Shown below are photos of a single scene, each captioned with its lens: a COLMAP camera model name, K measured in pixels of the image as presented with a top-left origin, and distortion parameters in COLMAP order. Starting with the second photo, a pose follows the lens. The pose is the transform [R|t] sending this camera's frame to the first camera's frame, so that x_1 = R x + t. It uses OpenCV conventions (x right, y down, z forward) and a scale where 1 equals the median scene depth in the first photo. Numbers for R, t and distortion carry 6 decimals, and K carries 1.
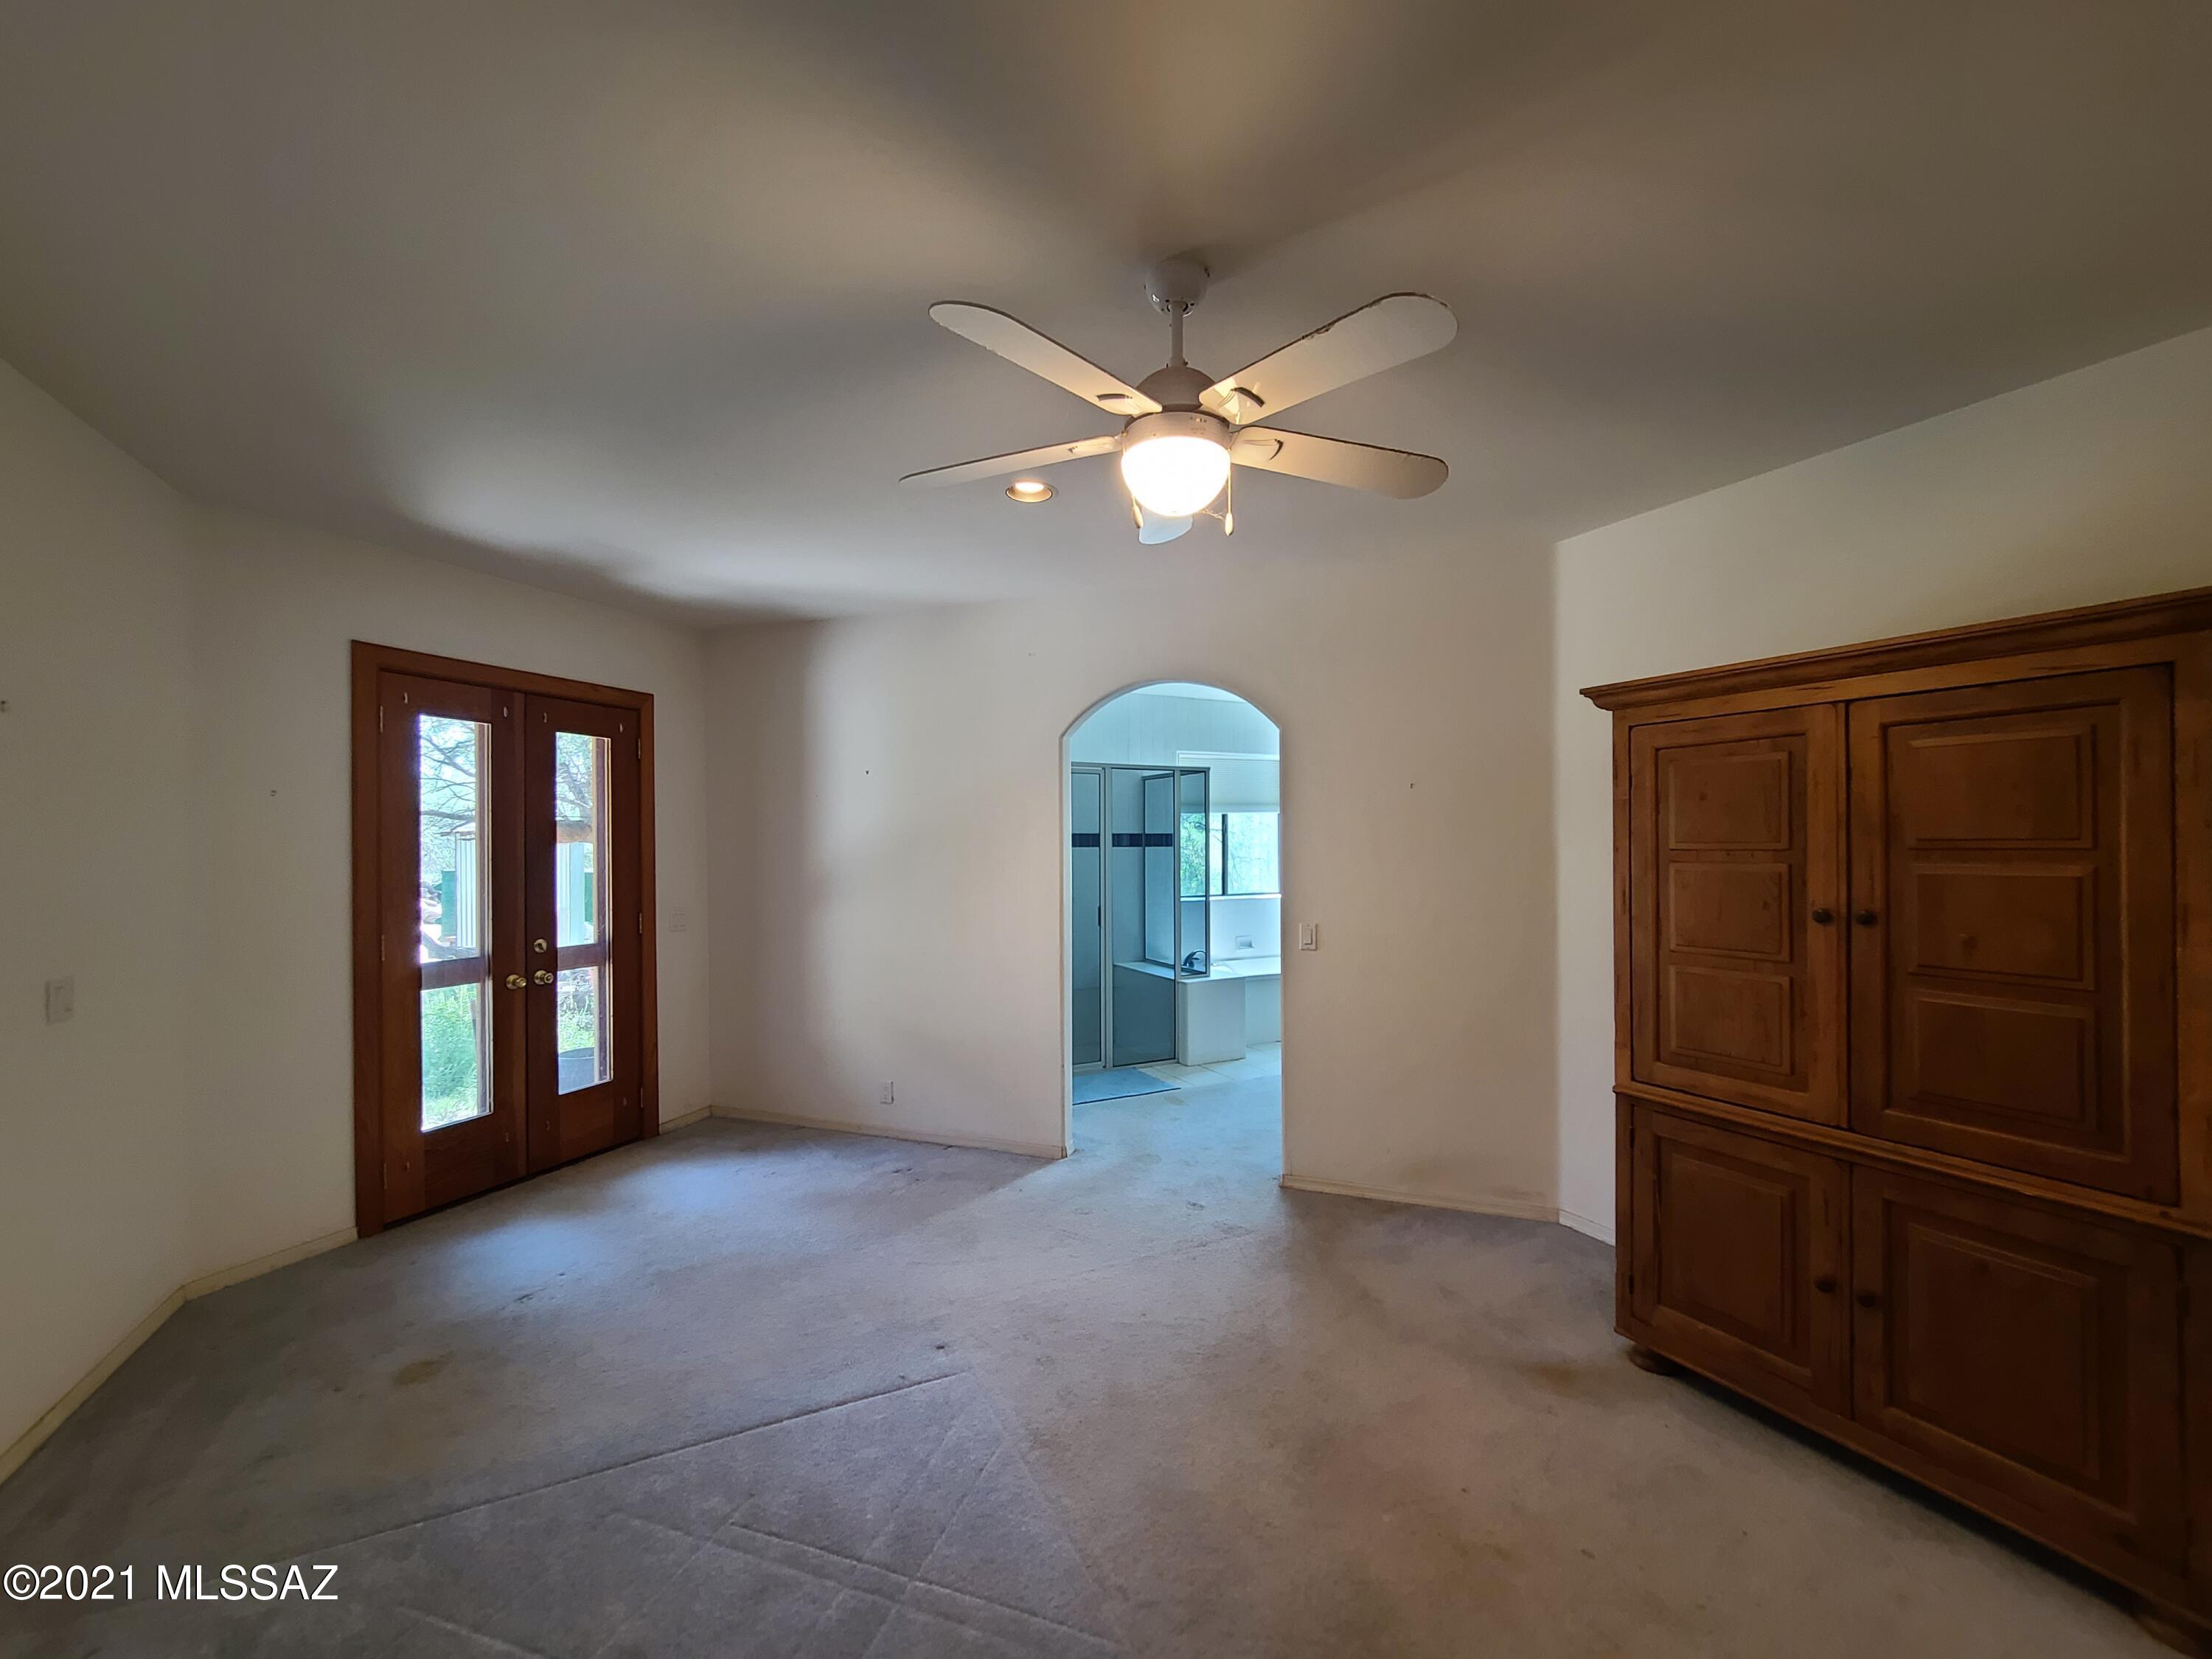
lens RADIAL K [[910.8, 0, 1120.2], [0, 910.8, 841.2], [0, 0, 1]] dist [-0.002054, -0.000318]
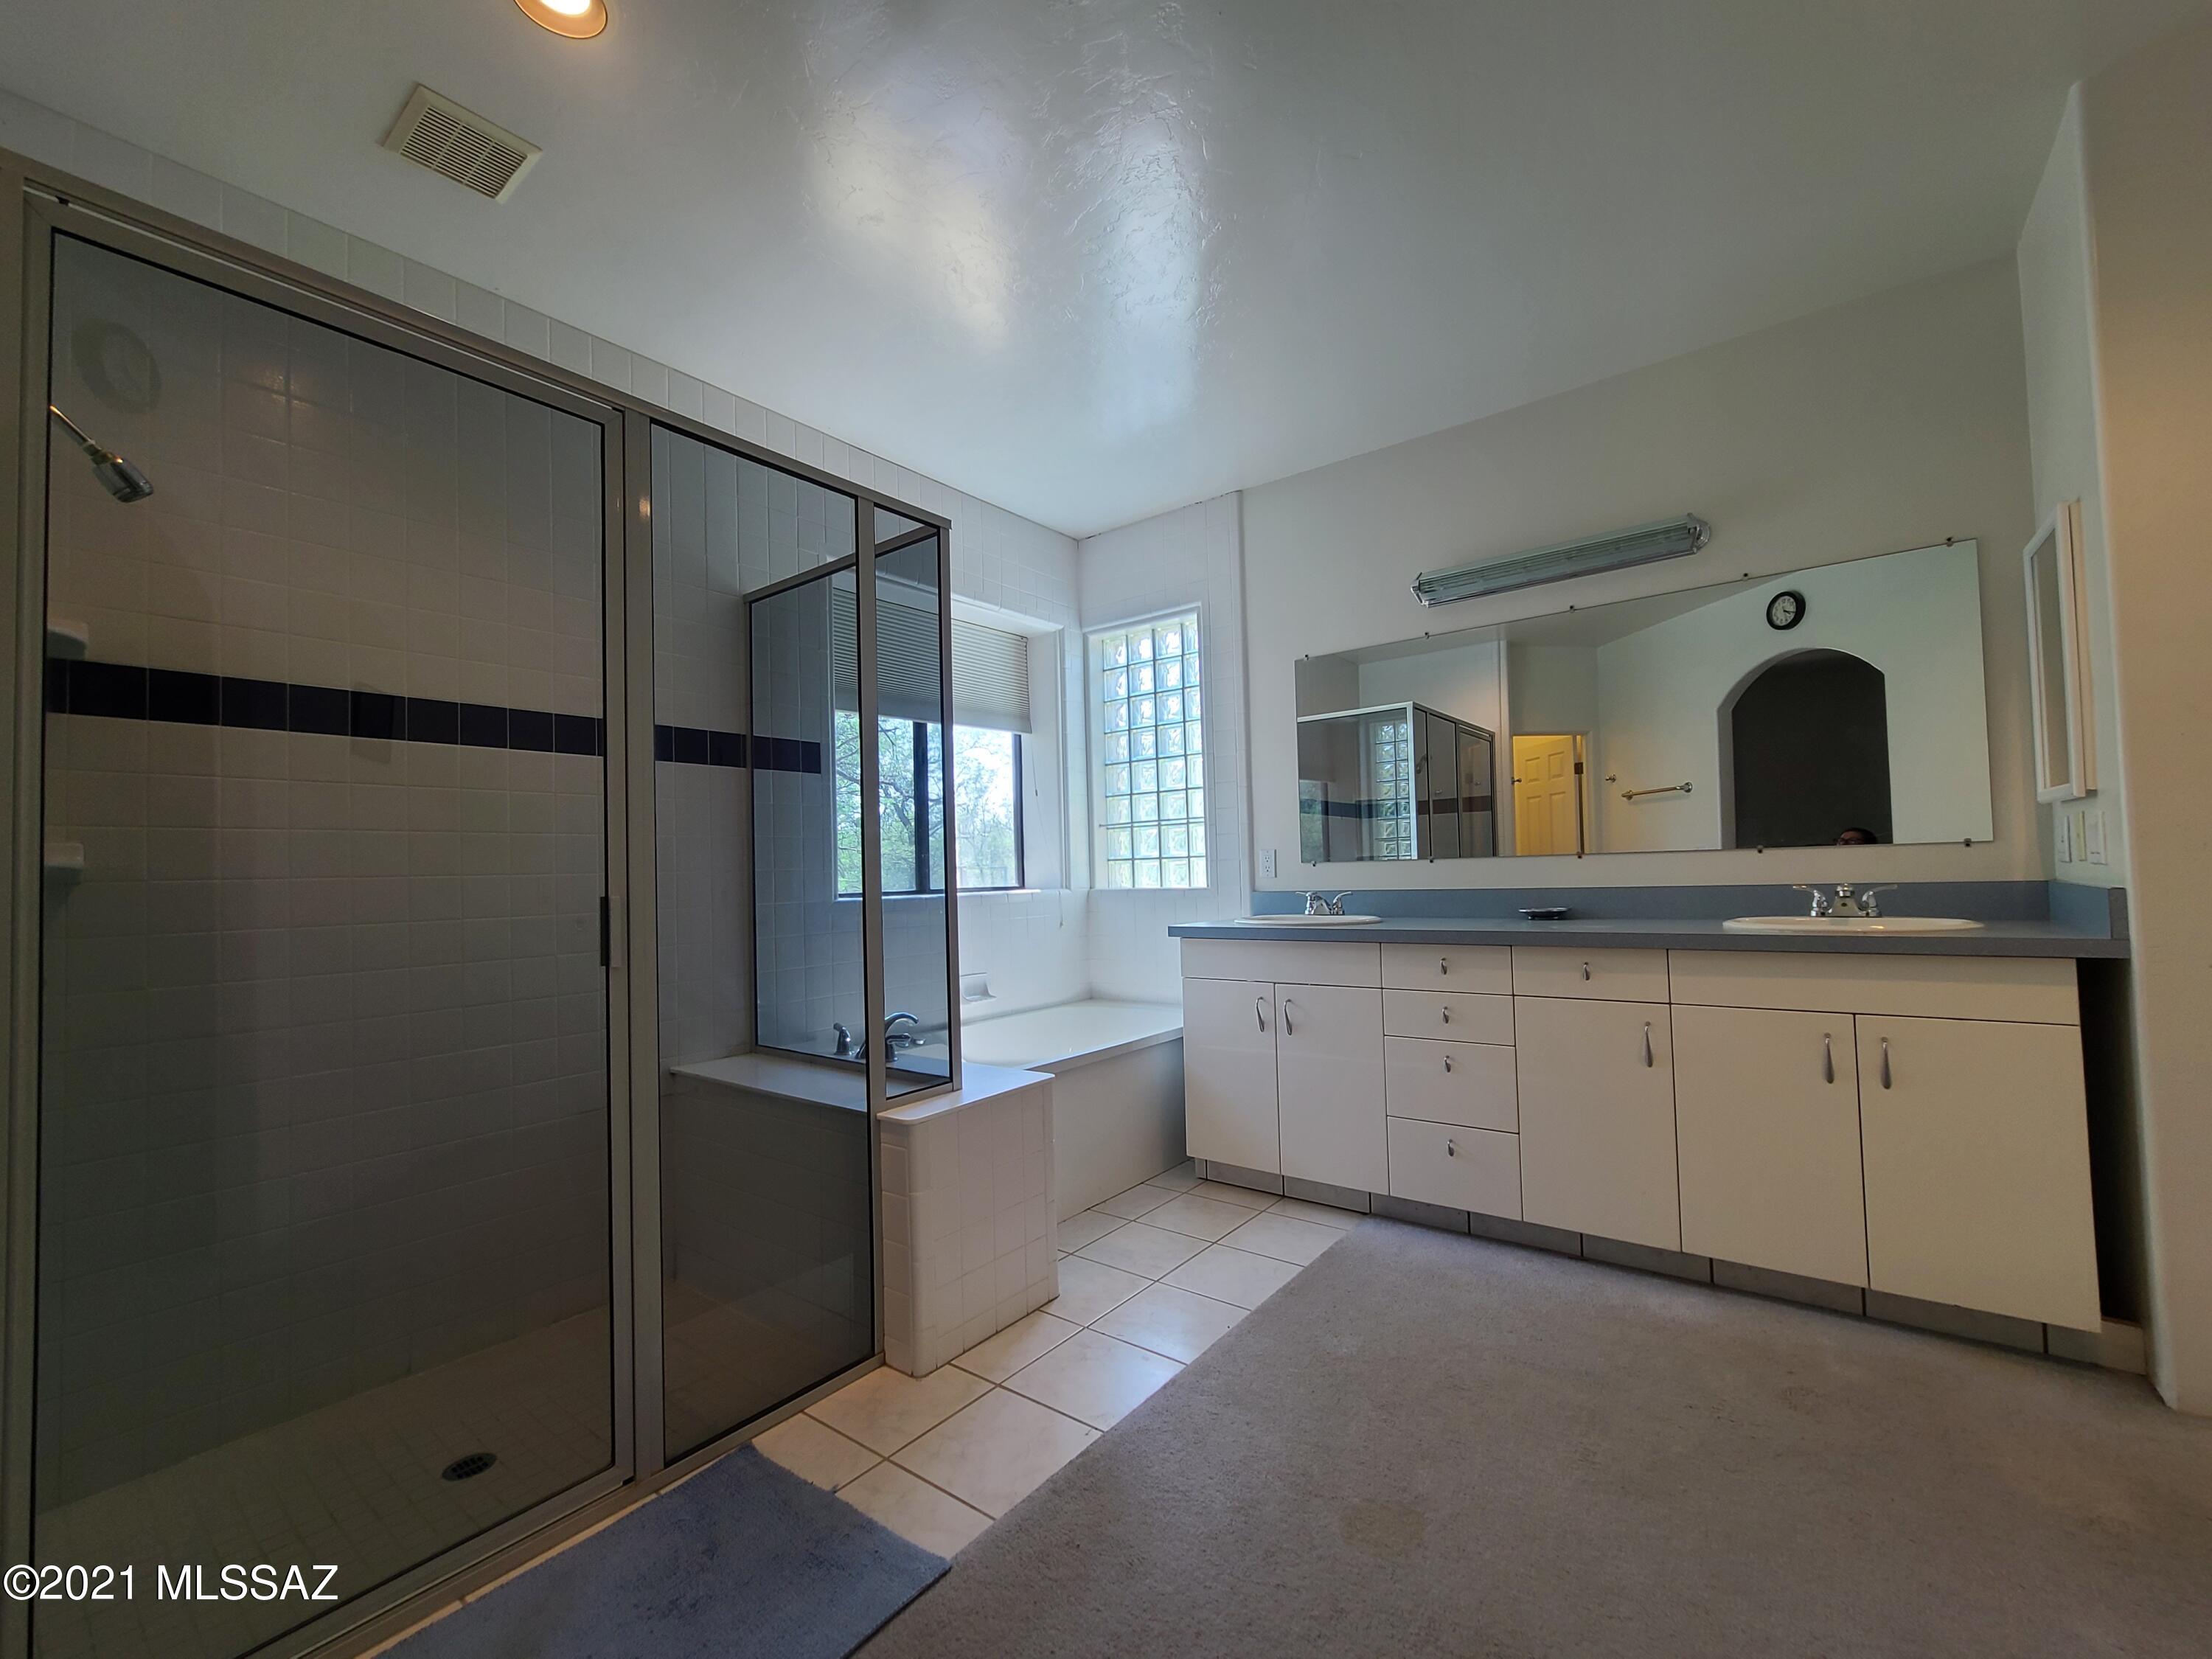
lens RADIAL K [[910.8, 0, 1120.2], [0, 910.8, 841.2], [0, 0, 1]] dist [-0.002054, -0.000318]
pose [[0.903046, -0.000582, 0.429543, 0.001033], [0.018360, 0.999137, -0.037246, 0.063440], [-0.429151, 0.041521, 0.902278, 0.606727]]
